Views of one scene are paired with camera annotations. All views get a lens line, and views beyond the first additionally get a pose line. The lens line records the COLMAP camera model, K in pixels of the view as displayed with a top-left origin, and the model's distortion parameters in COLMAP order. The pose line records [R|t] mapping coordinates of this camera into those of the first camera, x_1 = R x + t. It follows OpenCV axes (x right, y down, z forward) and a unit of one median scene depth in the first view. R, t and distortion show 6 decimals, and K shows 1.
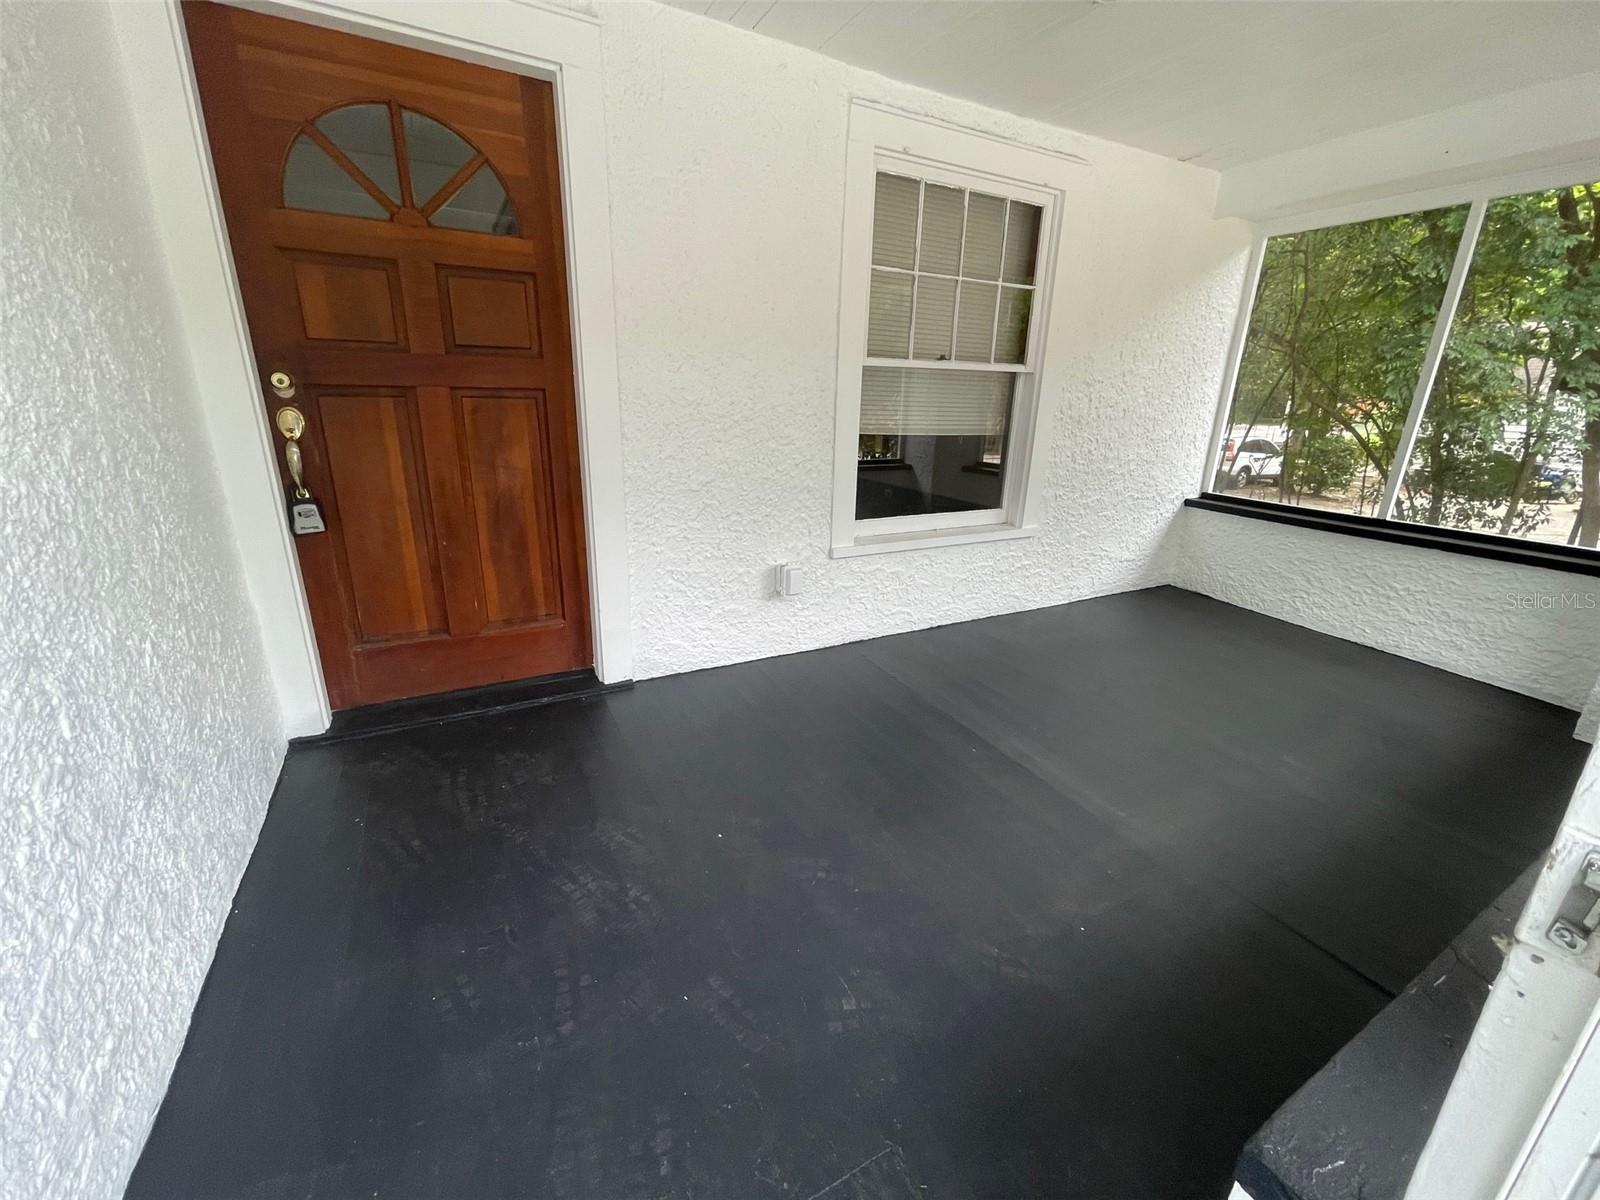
lens RADIAL K [[650.9, 0, 799.1], [0, 650.9, 588.3], [0, 0, 1]] dist [-0.008004, 0.002955]
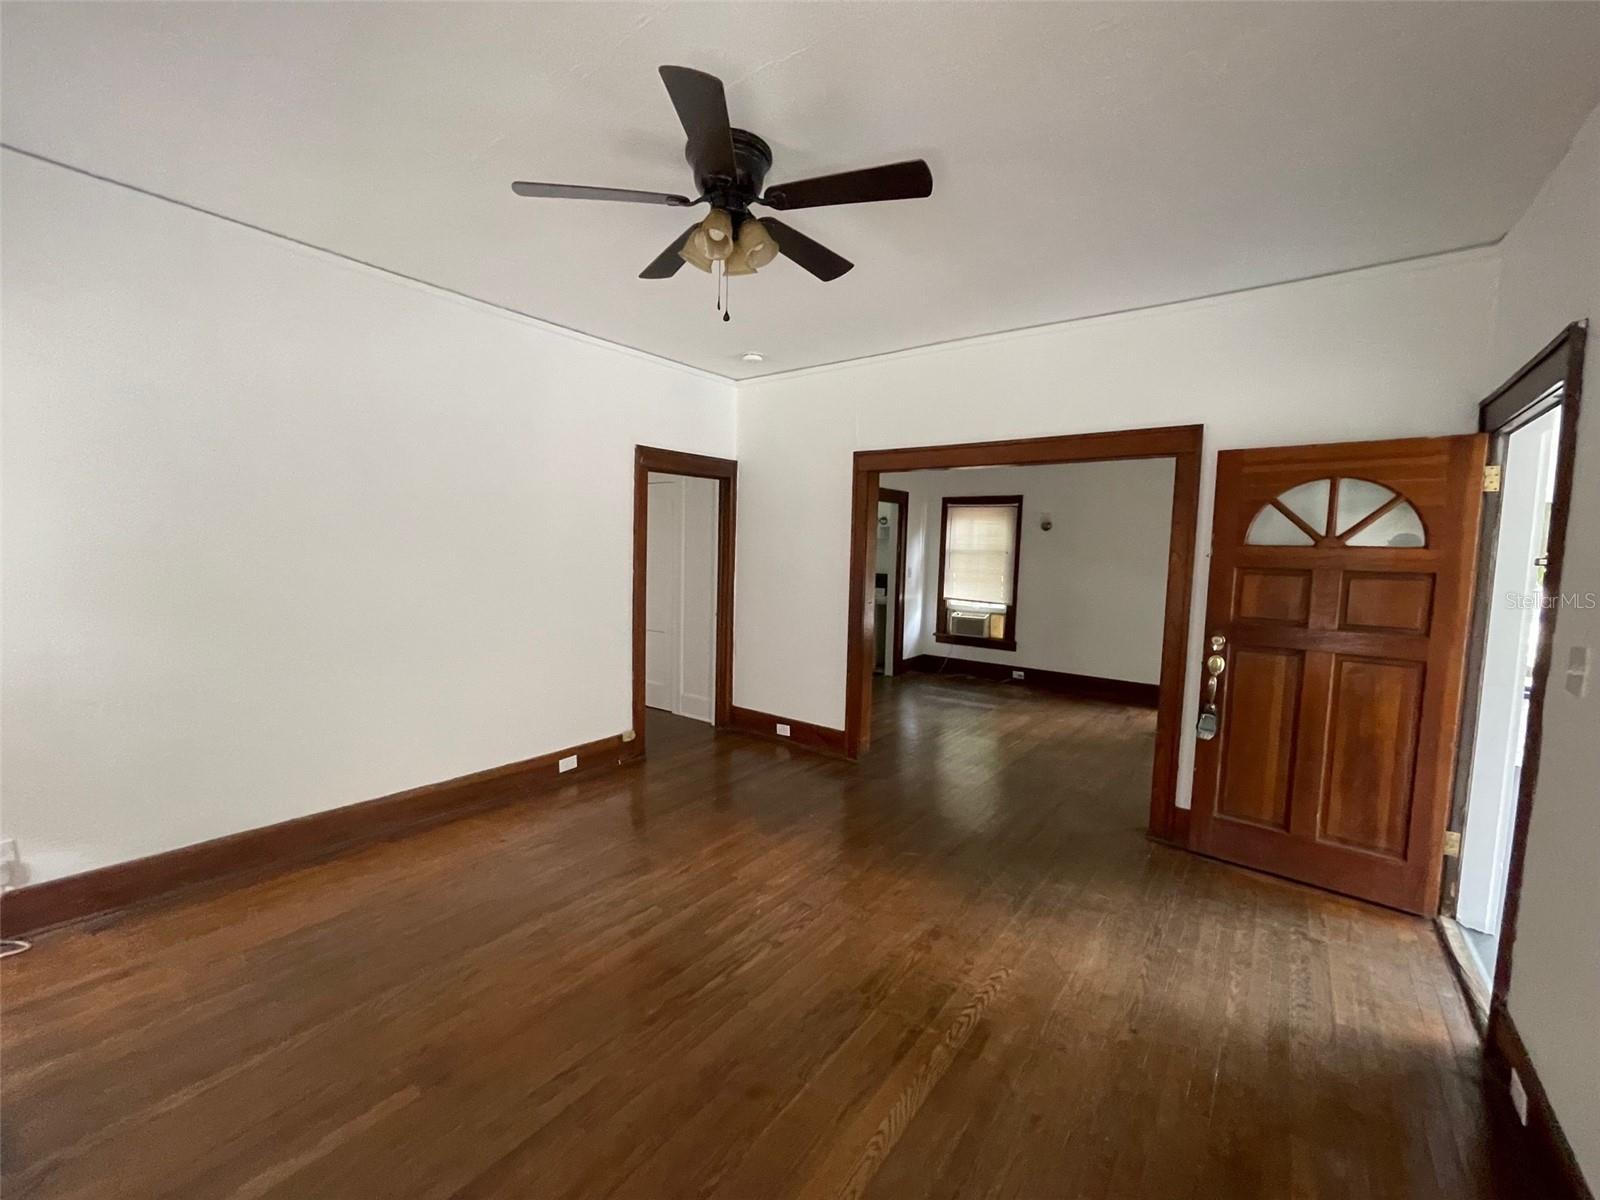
lens RADIAL K [[650.9, 0, 793.3], [0, 650.9, 589.2], [0, 0, 1]] dist [-0.008004, 0.002955]
pose [[0.409701, 0.052340, -0.910717, 0.237773], [-0.291296, 0.953590, -0.076241, -0.002752], [0.864460, 0.296524, 0.405934, -0.597837]]
